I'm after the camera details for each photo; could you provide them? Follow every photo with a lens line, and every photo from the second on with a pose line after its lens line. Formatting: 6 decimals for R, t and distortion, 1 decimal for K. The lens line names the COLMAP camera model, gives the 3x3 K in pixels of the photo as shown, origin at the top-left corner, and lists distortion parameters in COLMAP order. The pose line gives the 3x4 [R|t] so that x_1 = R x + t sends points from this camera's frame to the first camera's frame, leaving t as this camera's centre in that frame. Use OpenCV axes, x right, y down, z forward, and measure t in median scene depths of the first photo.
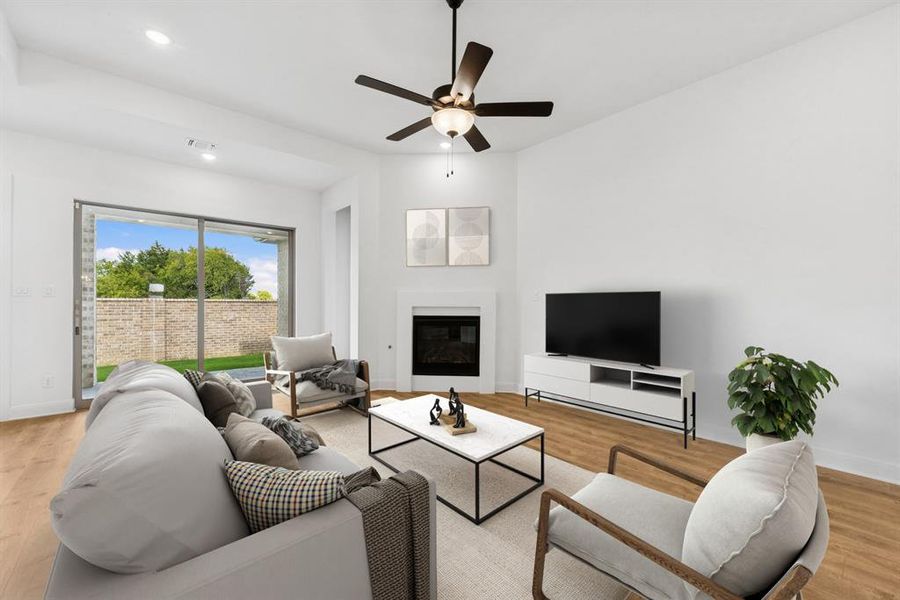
lens RADIAL K [[362.9, 0, 448.6], [0, 362.9, 303.3], [0, 0, 1]] dist [-0.000767, -0.000867]
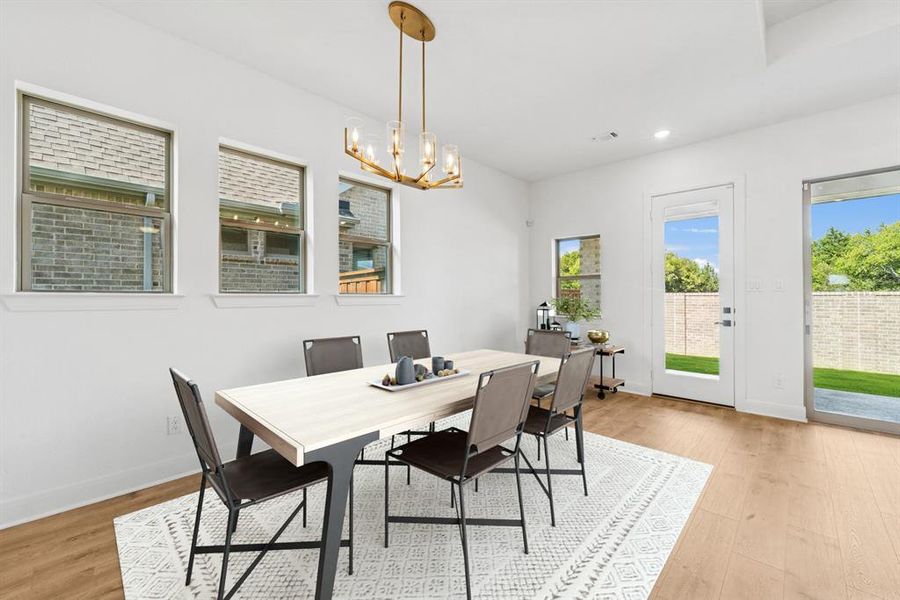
lens RADIAL K [[362.9, 0, 449.1], [0, 362.9, 294.6], [0, 0, 1]] dist [-0.000767, -0.000867]
pose [[0.080918, -0.012503, -0.996642, -0.183767], [0.003817, 0.999918, -0.012234, -0.001448], [0.996713, -0.002814, 0.080959, 0.055492]]
